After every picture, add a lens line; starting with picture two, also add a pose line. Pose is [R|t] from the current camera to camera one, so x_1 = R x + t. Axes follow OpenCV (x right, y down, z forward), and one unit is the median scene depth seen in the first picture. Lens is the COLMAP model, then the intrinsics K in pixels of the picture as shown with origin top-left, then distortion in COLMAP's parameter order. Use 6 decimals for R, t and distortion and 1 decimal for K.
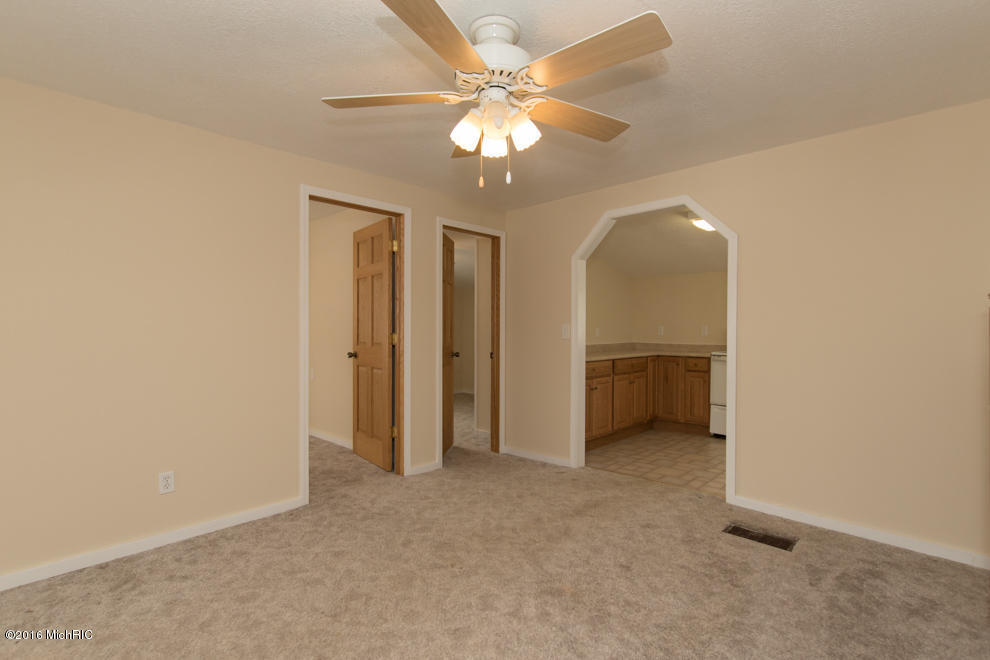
lens RADIAL K [[471.8, 0, 495.0], [0, 471.8, 330.0], [0, 0, 1]] dist [0.001897, 0.000165]
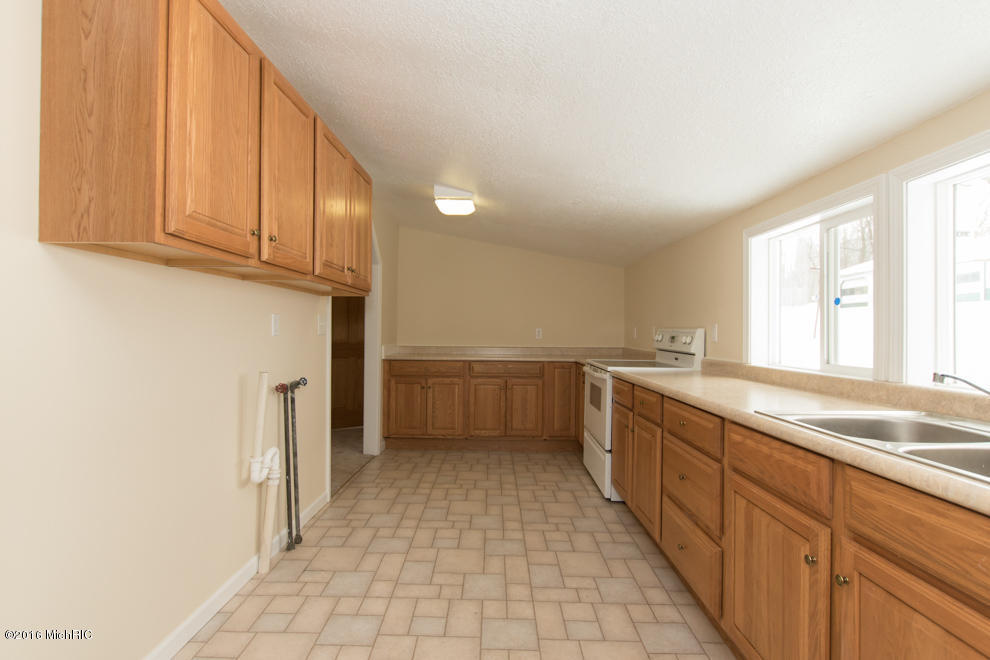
lens RADIAL K [[471.8, 0, 495.0], [0, 471.8, 330.0], [0, 0, 1]] dist [0.001897, 0.000165]
pose [[0.683990, -0.001388, -0.729490, 0.907850], [-0.009228, 0.999902, -0.010556, 0.008595], [0.729433, 0.013952, 0.683910, 0.359707]]
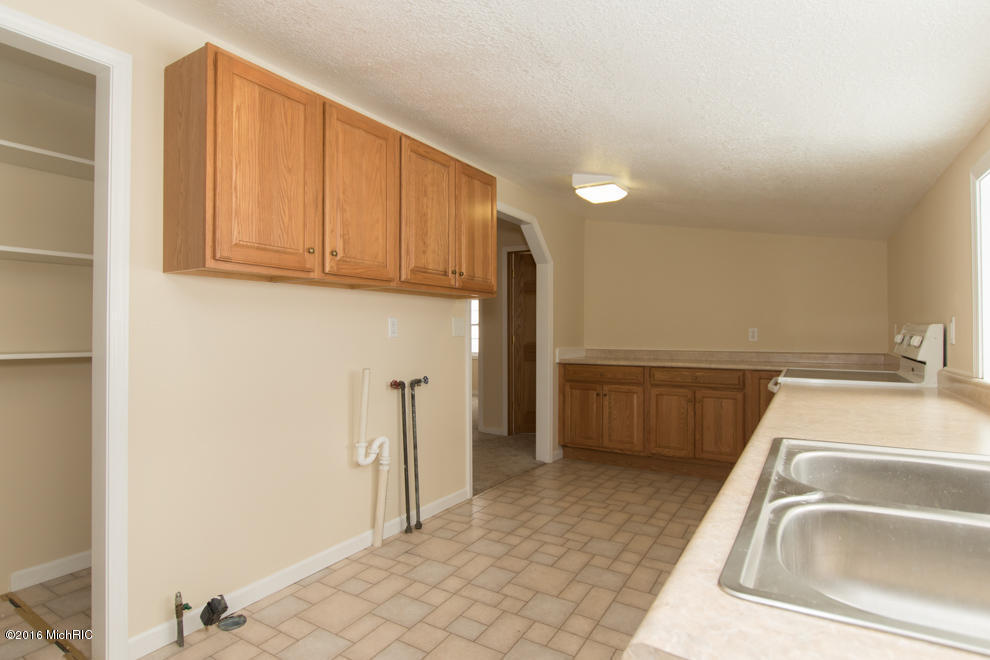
lens RADIAL K [[521.7, 0, 495.0], [0, 521.7, 330.0], [0, 0, 1]] dist [-0.005589, -0.001038]
pose [[0.206931, -0.011029, -0.978293, 1.002970], [-0.004705, 0.999914, -0.012268, 0.009923], [0.978344, 0.007142, 0.206861, 0.509634]]
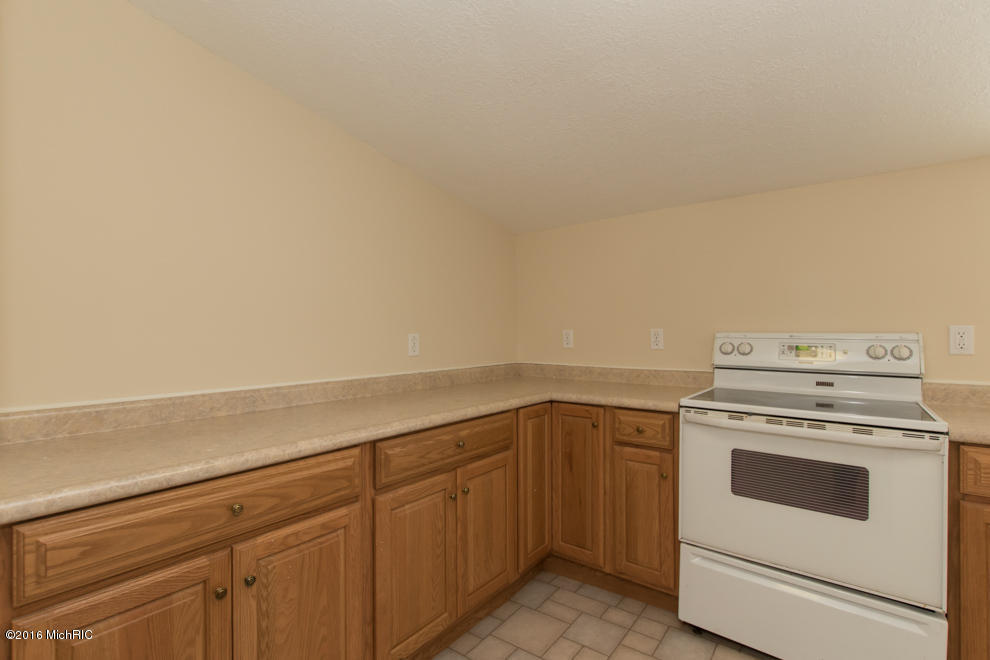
lens RADIAL K [[444.4, 0, 495.0], [0, 444.4, 330.0], [0, 0, 1]] dist [0.000145, -0.003907]
pose [[0.995873, -0.008965, 0.090313, 0.281097], [0.010106, 0.999875, -0.012190, -0.003402], [-0.090192, 0.013053, 0.995839, 0.659818]]
